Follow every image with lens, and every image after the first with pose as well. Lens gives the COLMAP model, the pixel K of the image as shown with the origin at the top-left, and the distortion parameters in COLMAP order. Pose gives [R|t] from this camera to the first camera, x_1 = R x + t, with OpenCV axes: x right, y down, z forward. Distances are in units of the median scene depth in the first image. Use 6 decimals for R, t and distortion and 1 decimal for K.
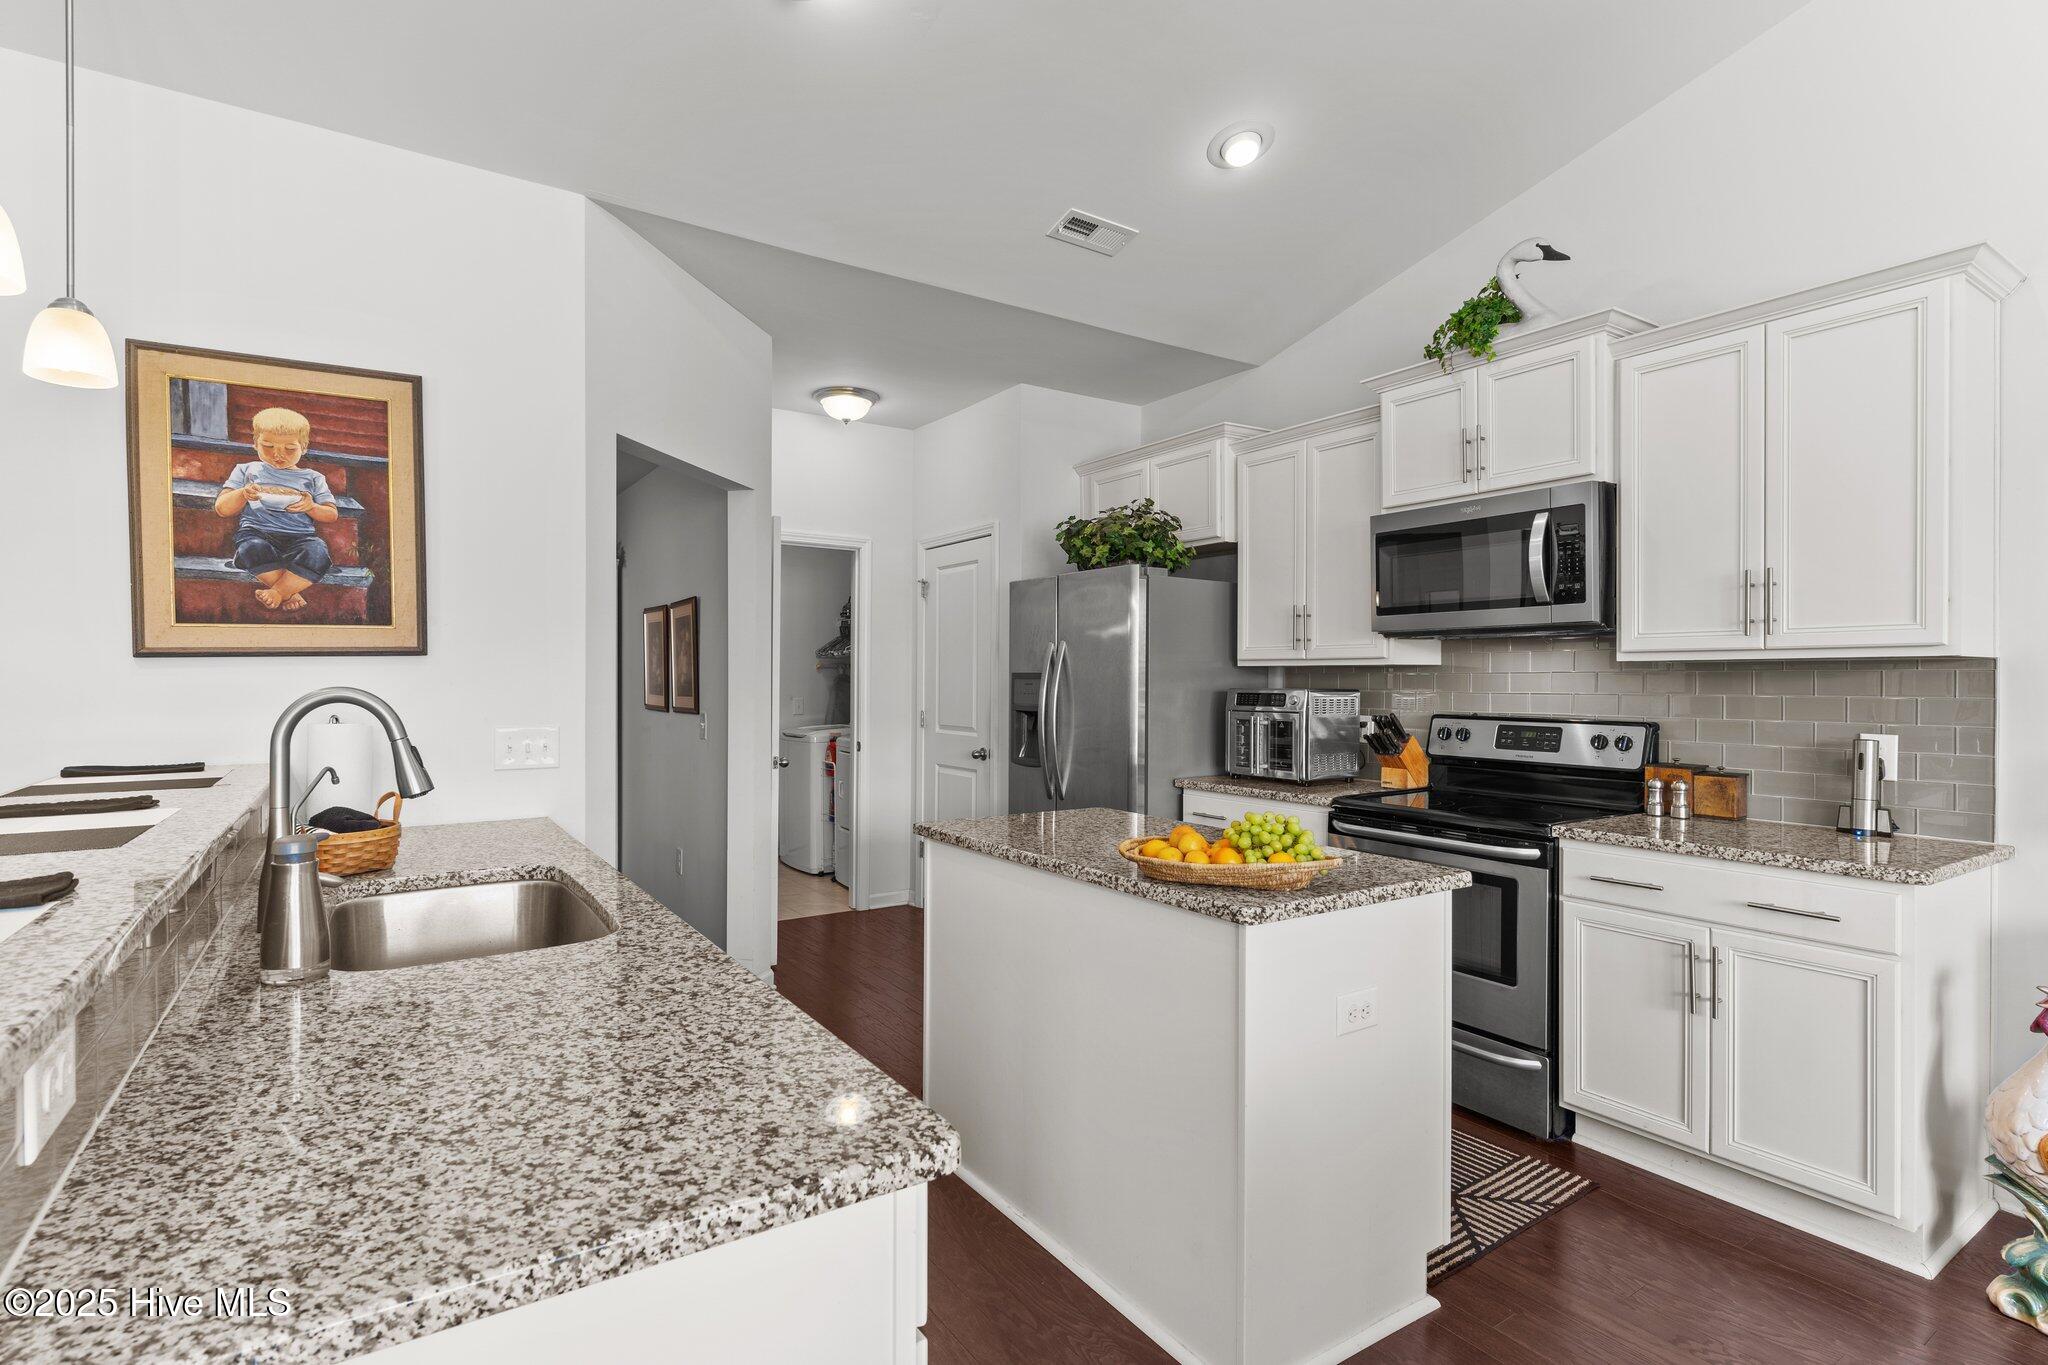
lens RADIAL K [[990.8, 0, 1010.4], [0, 990.8, 676.8], [0, 0, 1]] dist [0.000551, 0.000356]
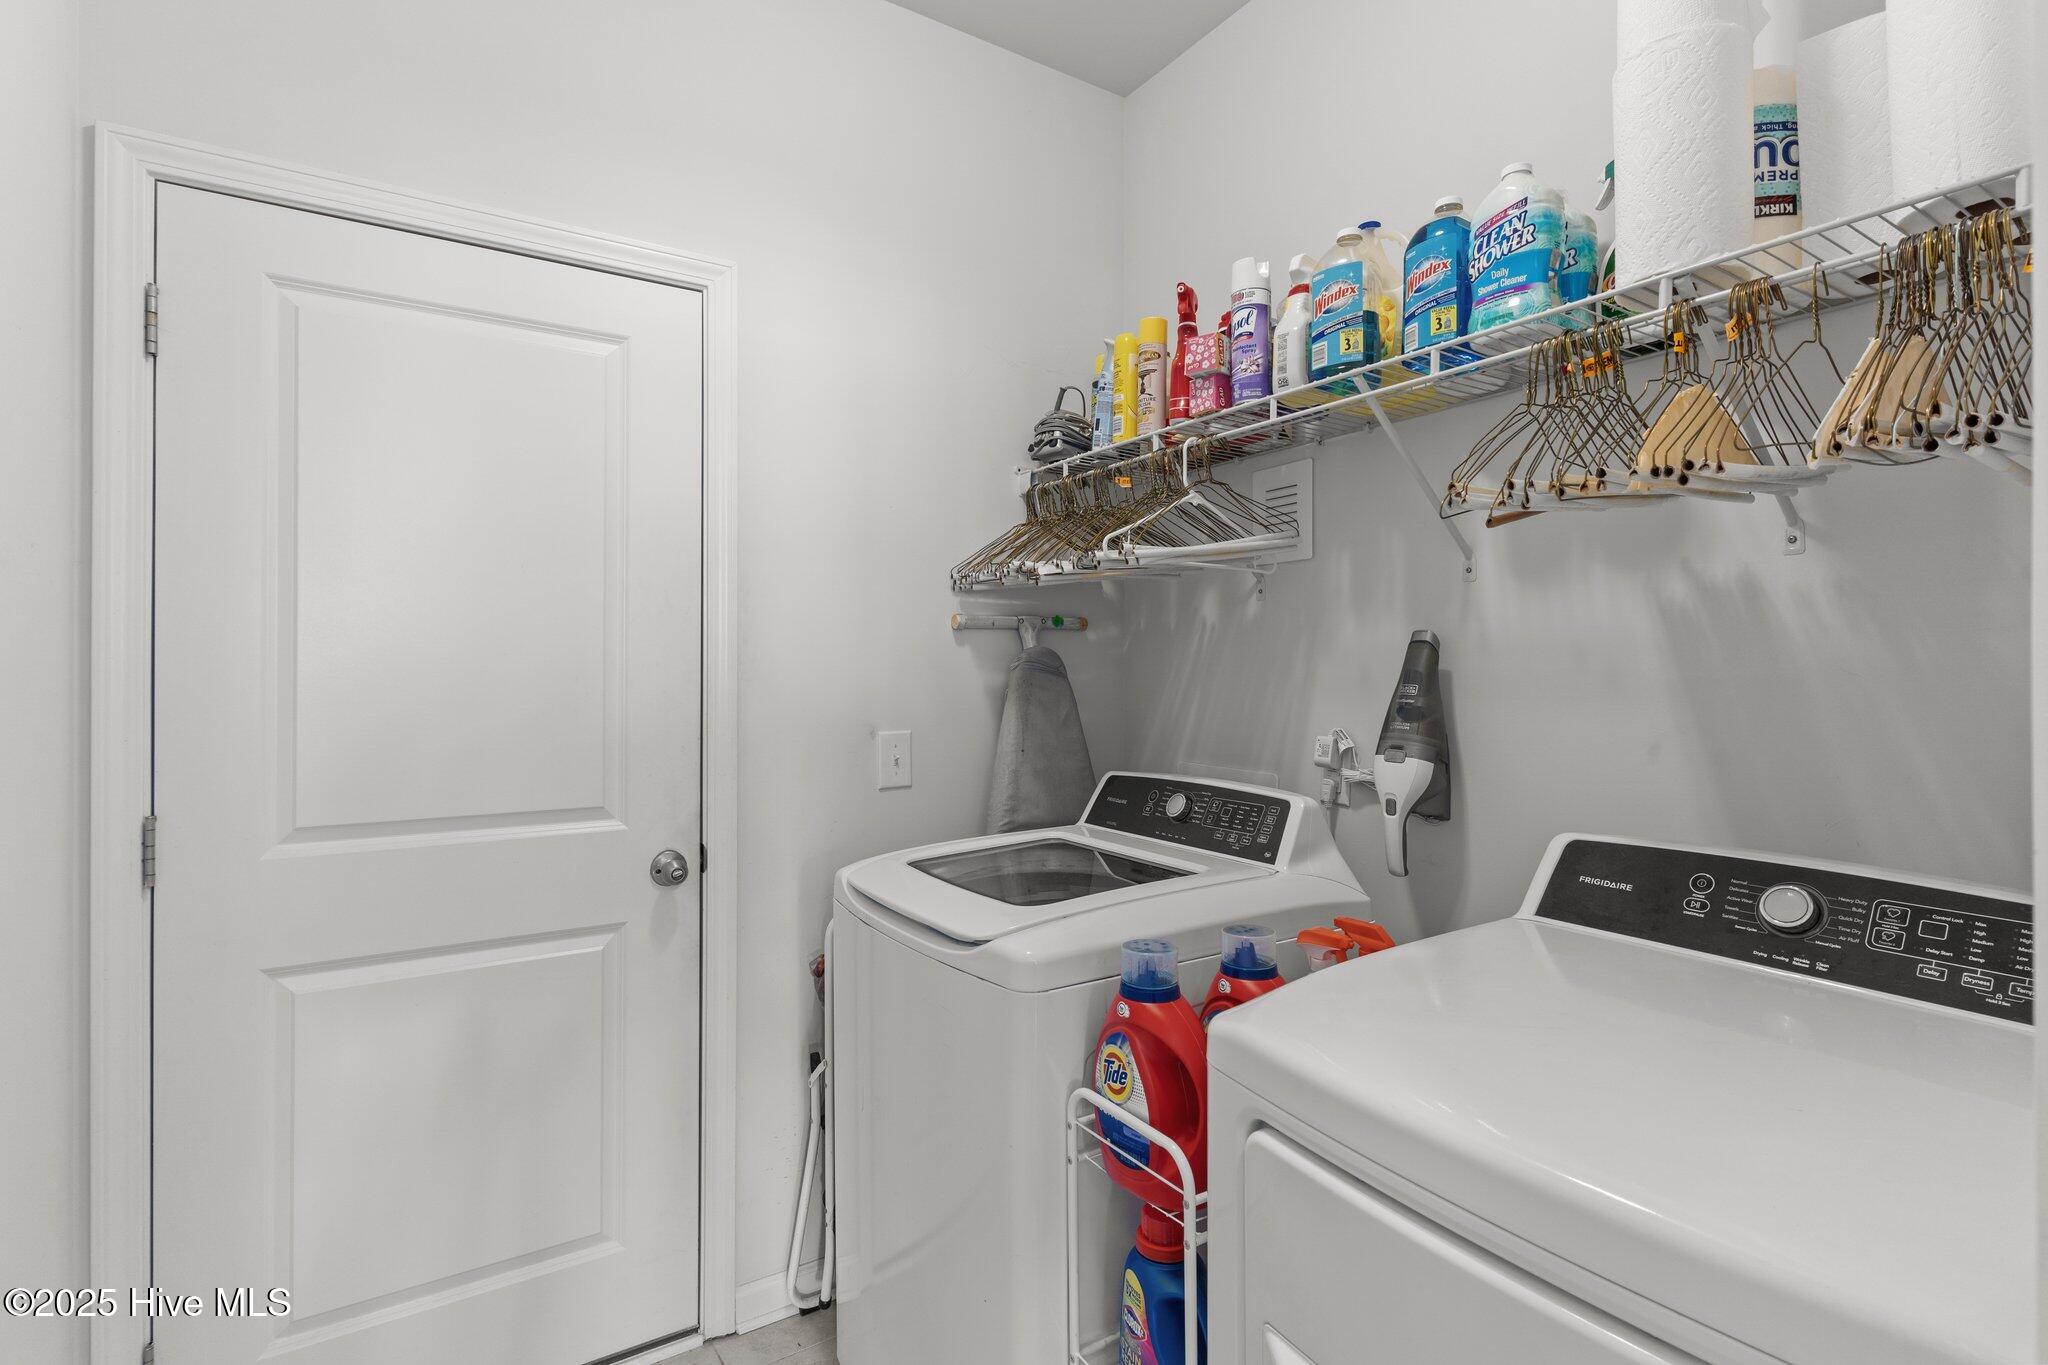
lens RADIAL K [[985.0, 0, 1022.2], [0, 985.0, 669.5], [0, 0, 1]] dist [0.000833, 0.000781]
pose [[0.006784, -0.001329, 0.999976, -0.602766], [-0.001509, 0.999998, 0.001340, 0.002967], [-0.999976, -0.001518, 0.006782, 1.322009]]
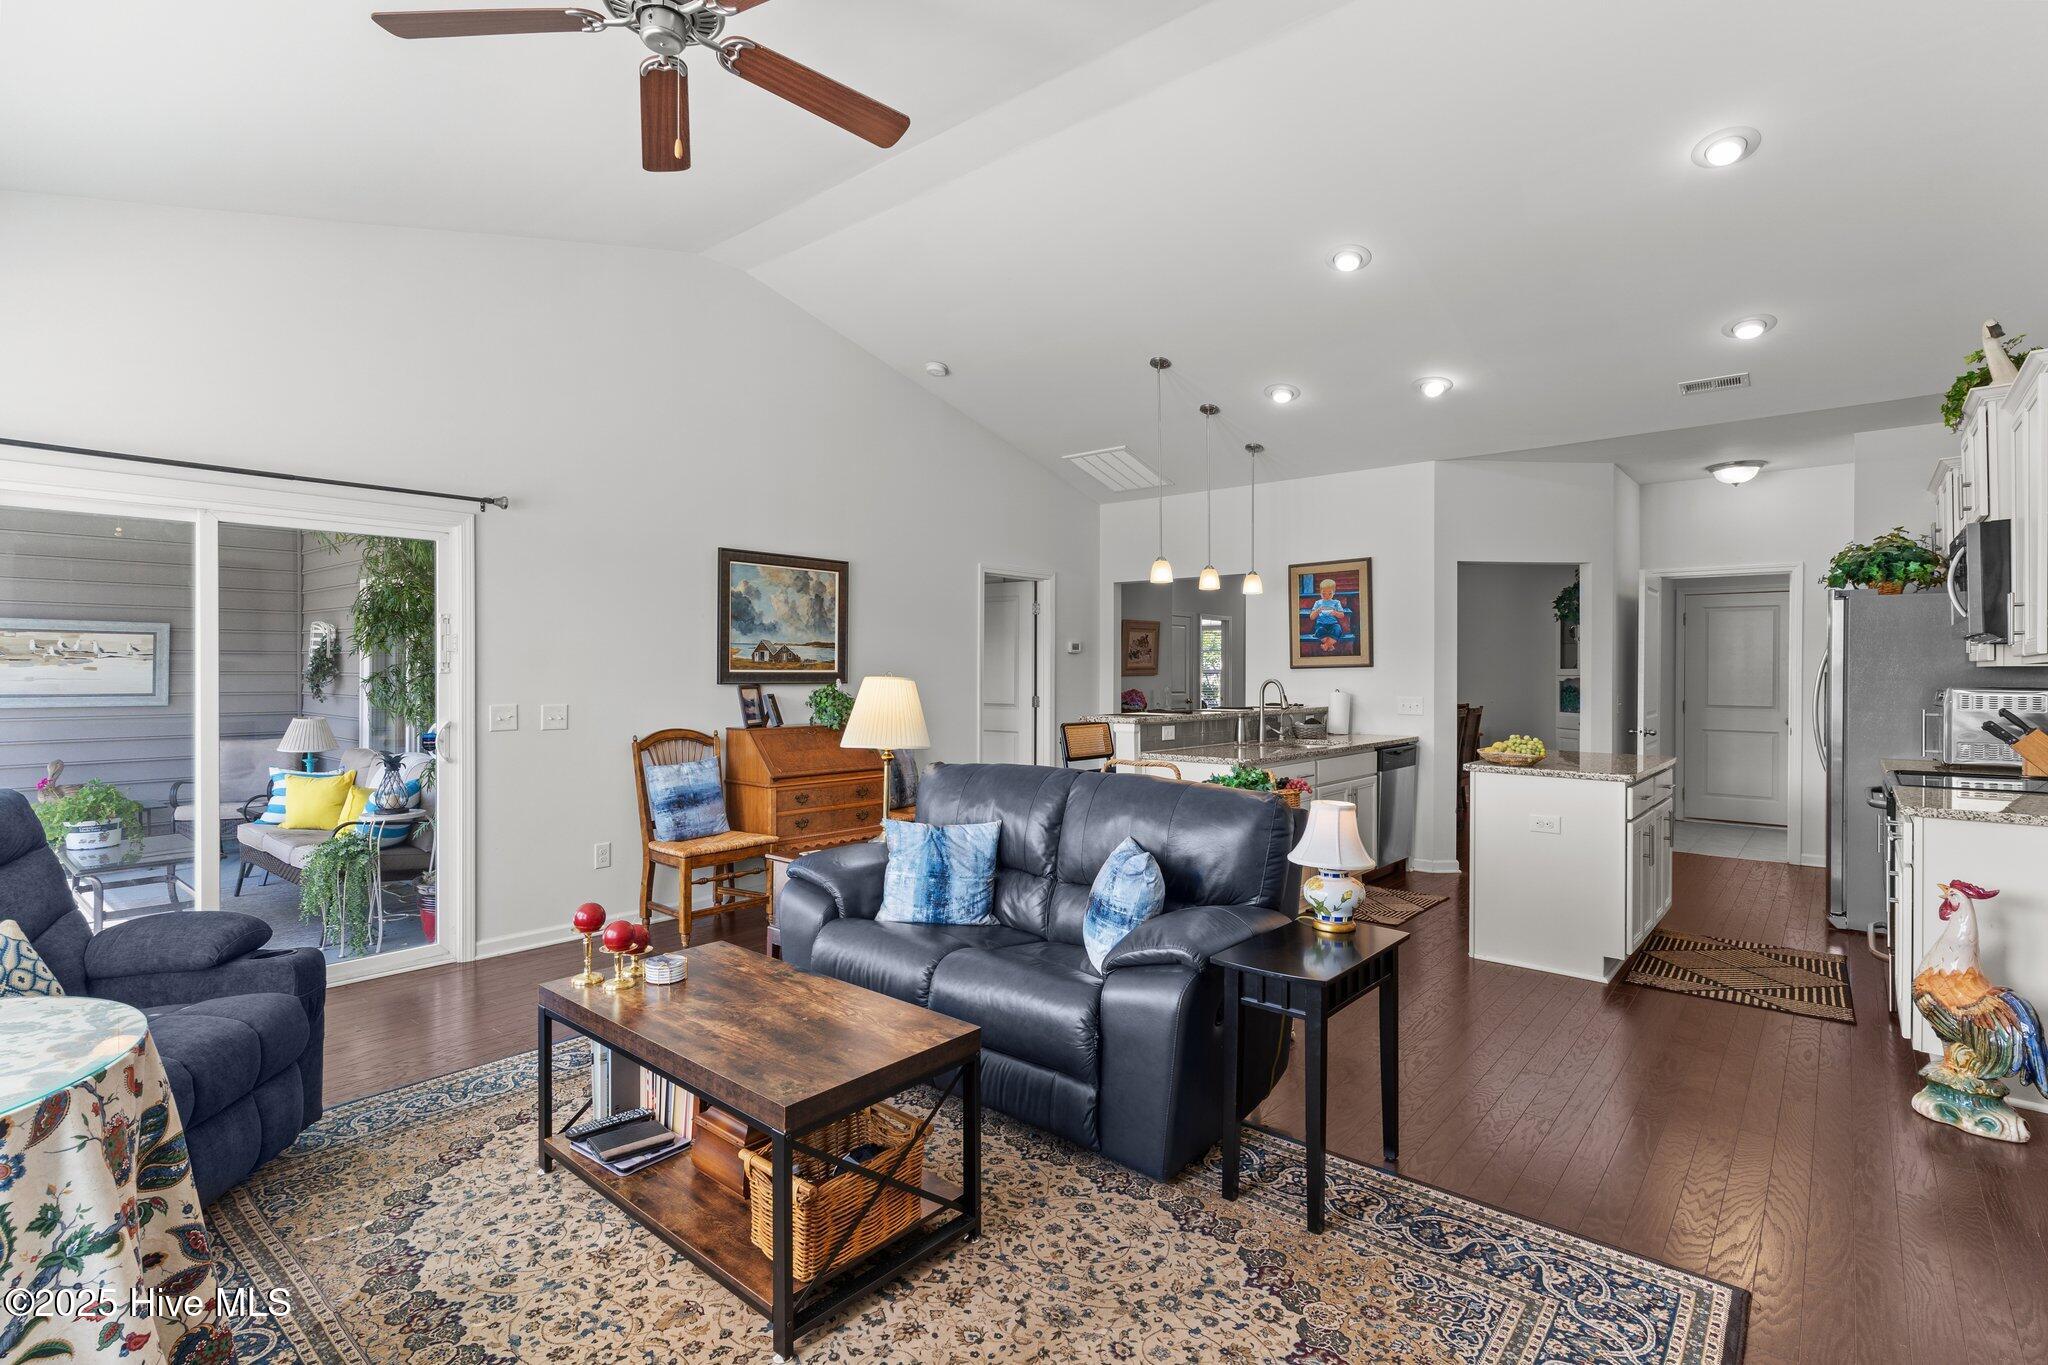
lens RADIAL K [[997.6, 0, 1023.1], [0, 997.6, 654.4], [0, 0, 1]] dist [0.000635, 0.000731]
pose [[0.273173, -0.016963, -0.961815, 1.305503], [-0.000232, 0.999843, -0.017699, -0.006851], [0.961965, 0.005058, 0.273126, -0.446132]]
